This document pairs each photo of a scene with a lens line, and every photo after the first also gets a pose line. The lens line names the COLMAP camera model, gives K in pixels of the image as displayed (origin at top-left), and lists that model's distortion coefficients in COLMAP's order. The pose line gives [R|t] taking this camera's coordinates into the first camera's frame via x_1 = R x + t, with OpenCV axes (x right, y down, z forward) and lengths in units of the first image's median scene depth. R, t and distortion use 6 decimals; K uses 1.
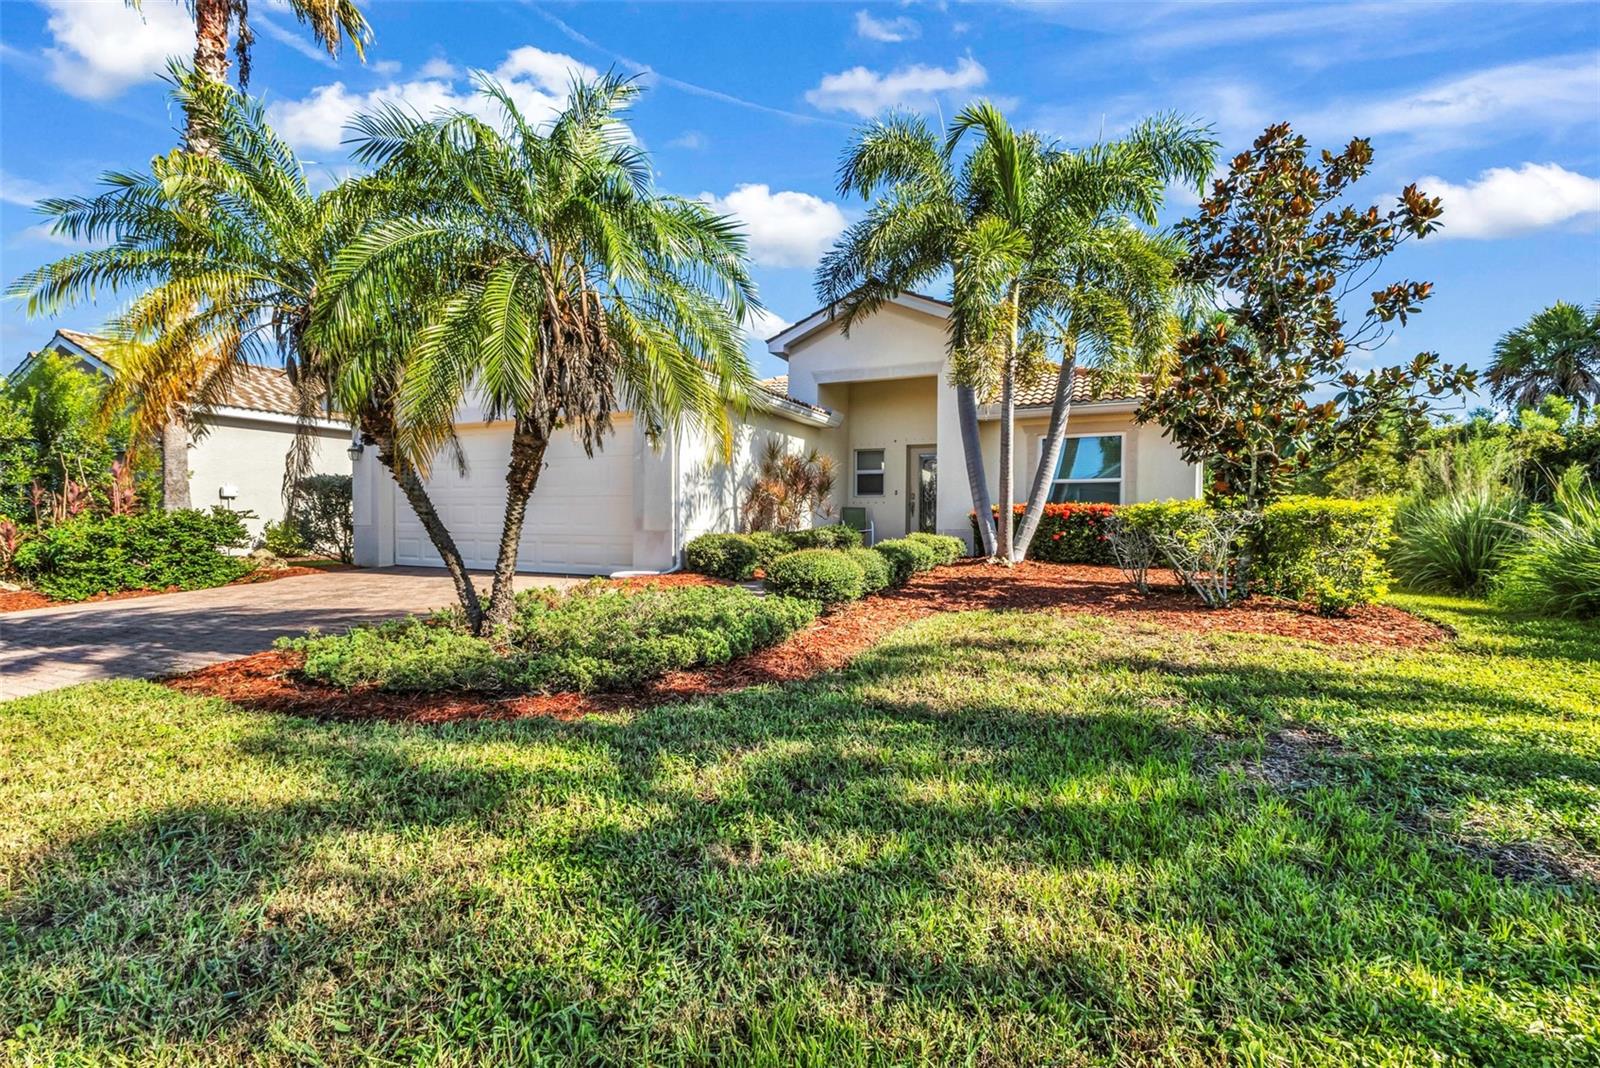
lens RADIAL K [[706.3, 0, 805.9], [0, 706.3, 532.0], [0, 0, 1]] dist [0.001902, 0.000067]
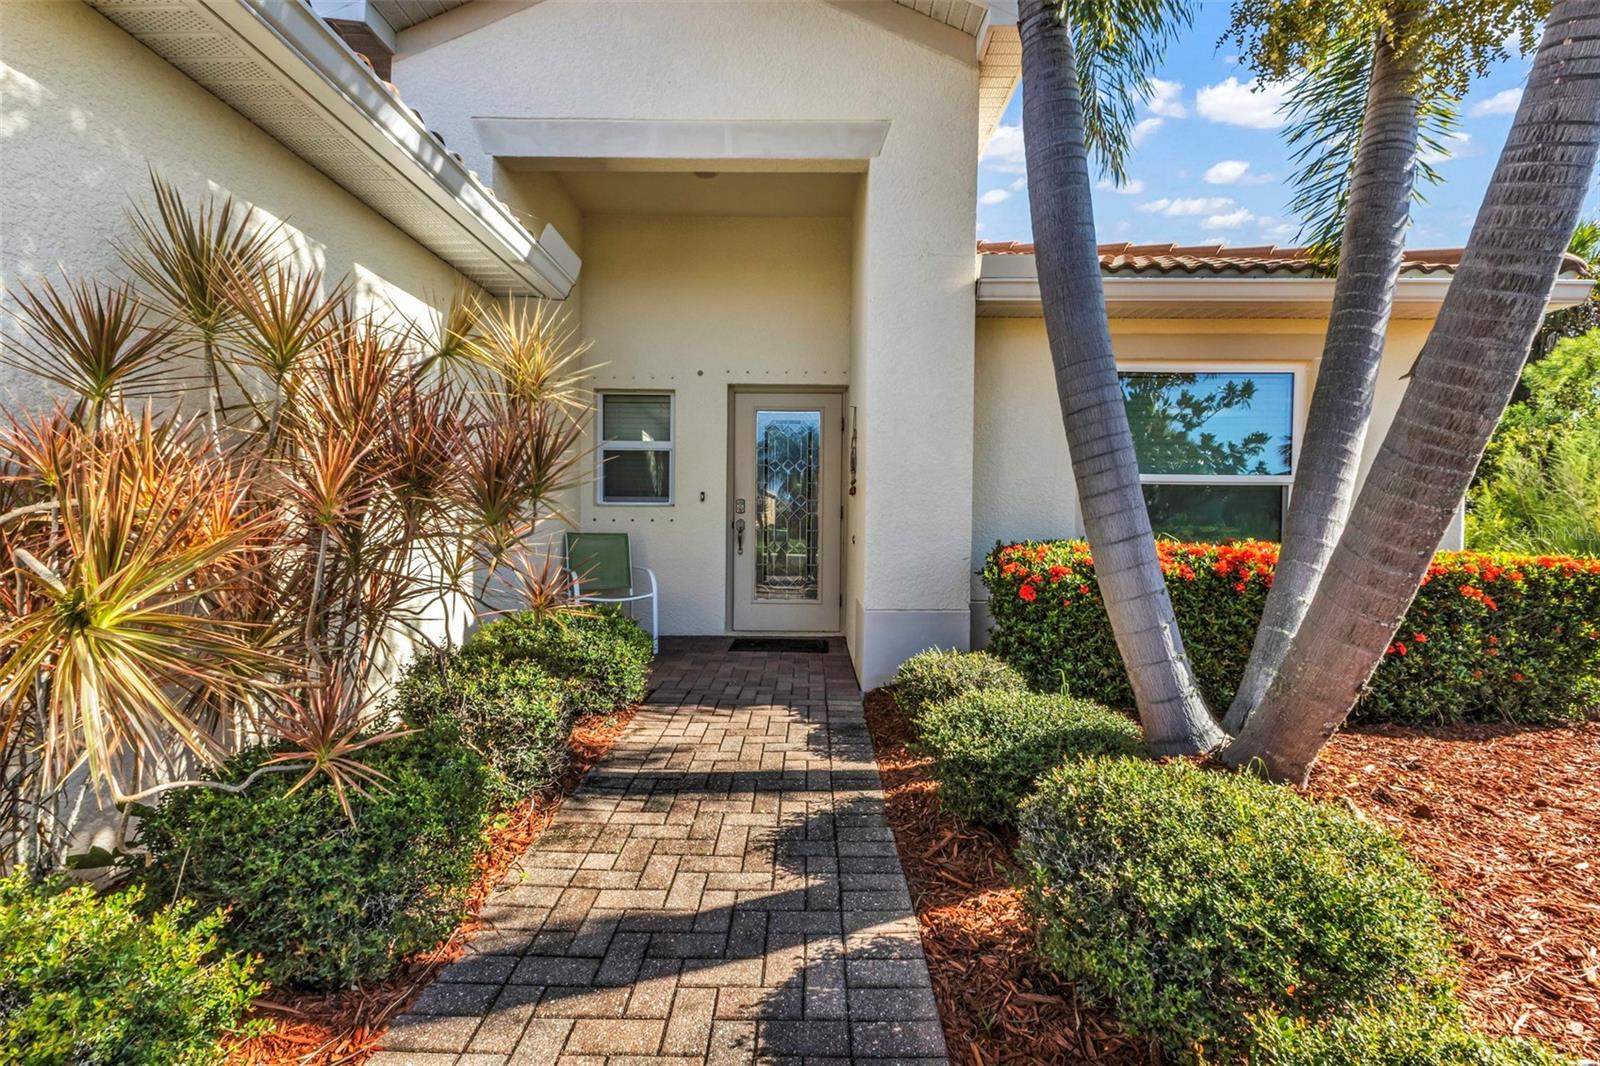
lens RADIAL K [[706.3, 0, 805.9], [0, 706.3, 531.0], [0, 0, 1]] dist [0.001902, 0.000067]
pose [[0.910103, -0.004470, 0.414357, 0.011231], [0.002064, 0.999978, 0.006254, -0.039616], [-0.414376, -0.004837, 0.910093, 0.609922]]
